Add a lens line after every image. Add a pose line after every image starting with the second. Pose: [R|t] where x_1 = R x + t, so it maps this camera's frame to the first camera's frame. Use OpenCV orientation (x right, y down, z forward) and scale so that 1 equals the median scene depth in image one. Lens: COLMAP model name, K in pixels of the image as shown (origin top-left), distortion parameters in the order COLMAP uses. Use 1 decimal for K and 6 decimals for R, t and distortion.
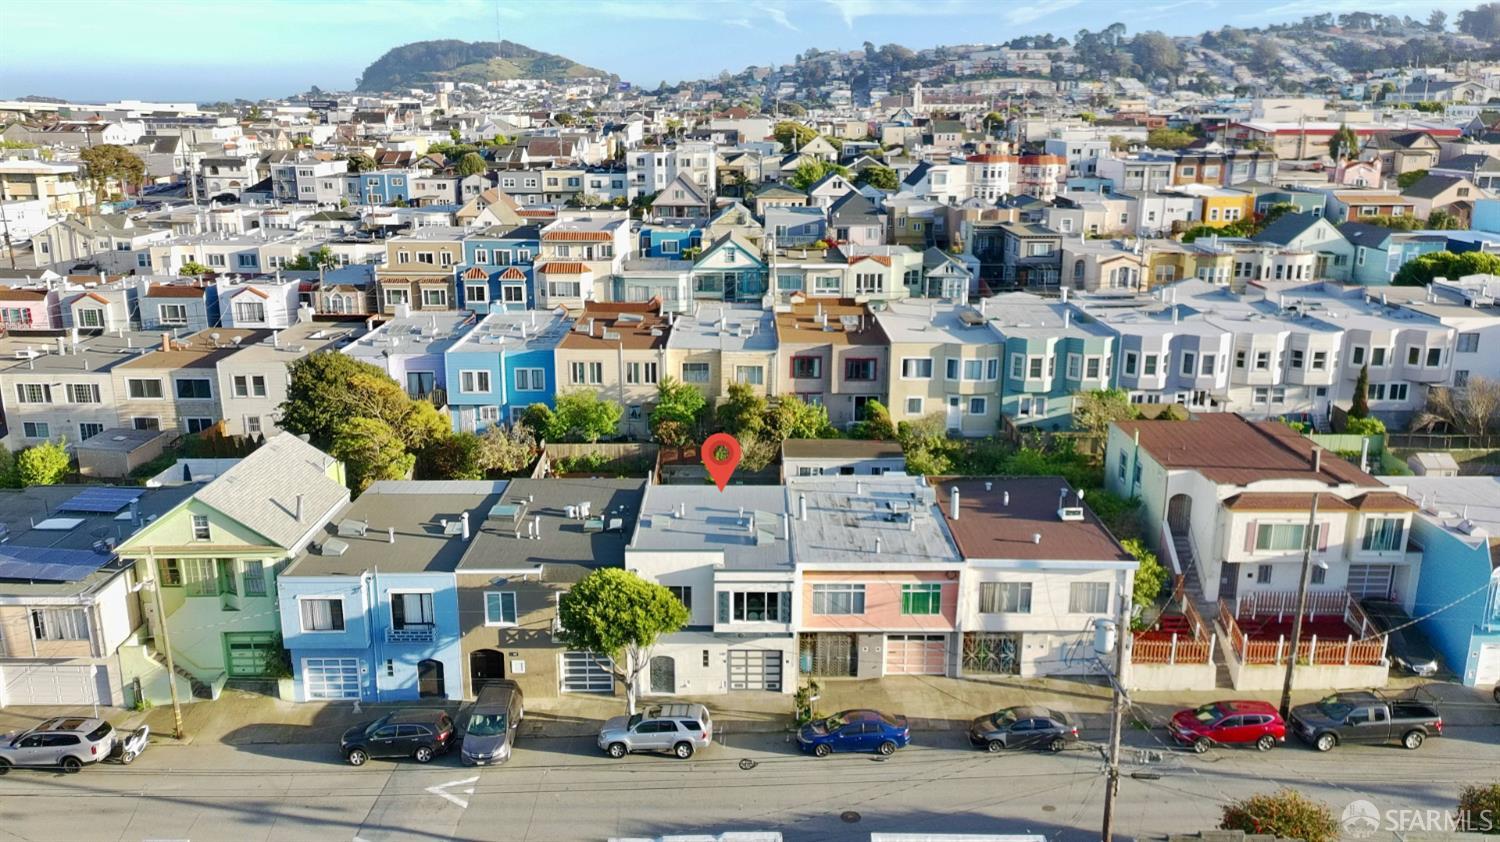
lens RADIAL K [[1157.9, 0, 755.9], [0, 1157.9, 415.6], [0, 0, 1]] dist [0.067814, -0.075447]
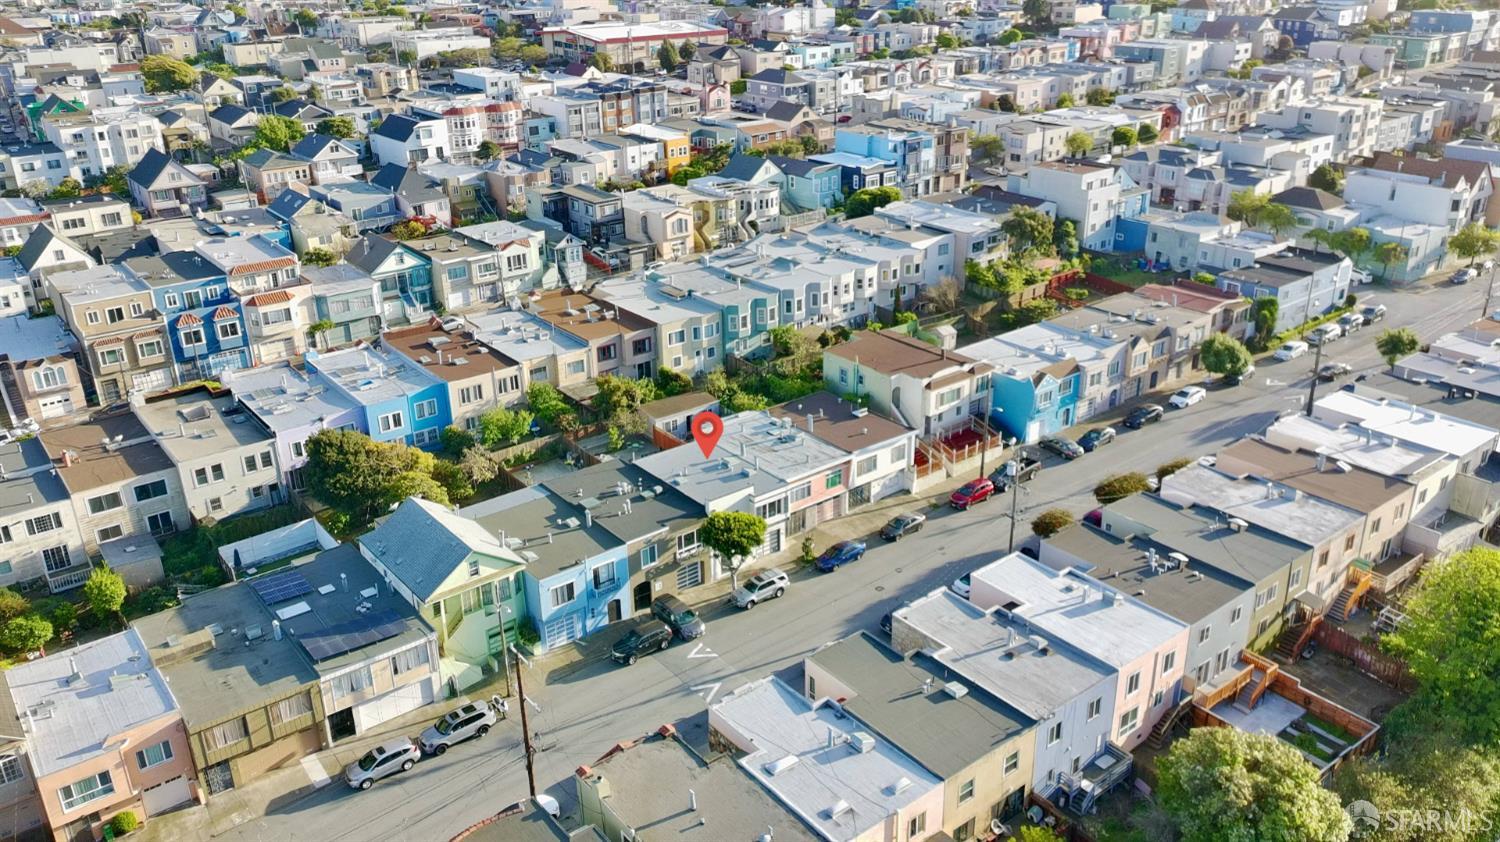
lens RADIAL K [[1157.9, 0, 755.9], [0, 1157.9, 415.6], [0, 0, 1]] dist [0.067814, -0.075447]
pose [[0.790246, -0.255850, 0.556823, -0.536941], [0.178409, 0.965365, 0.190368, -0.176275], [-0.586243, -0.051095, 0.808523, -0.236458]]
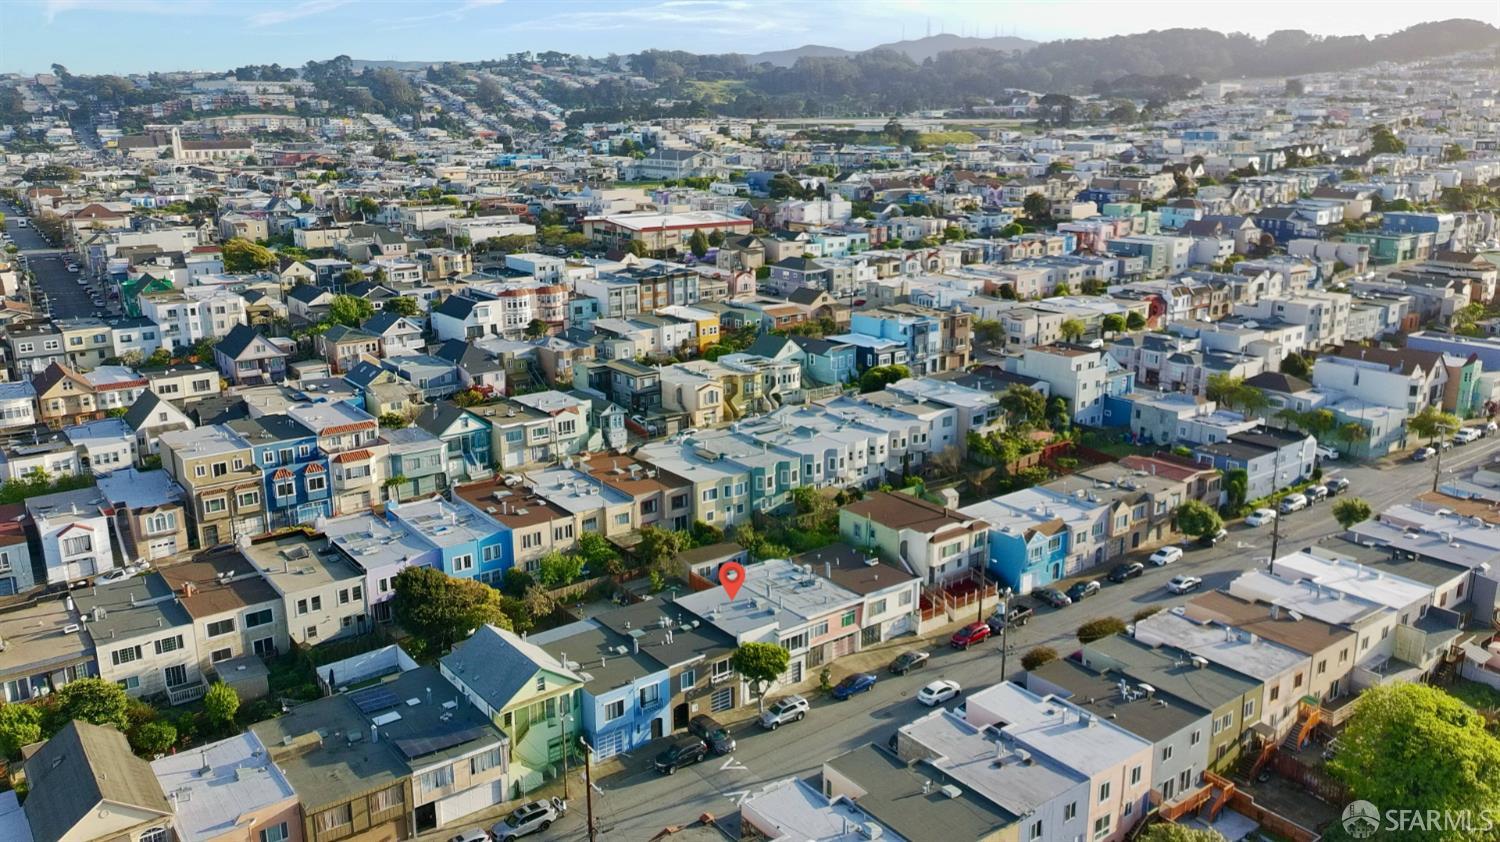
lens RADIAL K [[1157.9, 0, 755.9], [0, 1157.9, 415.6], [0, 0, 1]] dist [0.067814, -0.075447]
pose [[0.800967, -0.160793, 0.576713, -0.643978], [0.164781, 0.985264, 0.045845, -0.185562], [-0.575586, 0.058311, 0.815660, -0.365215]]
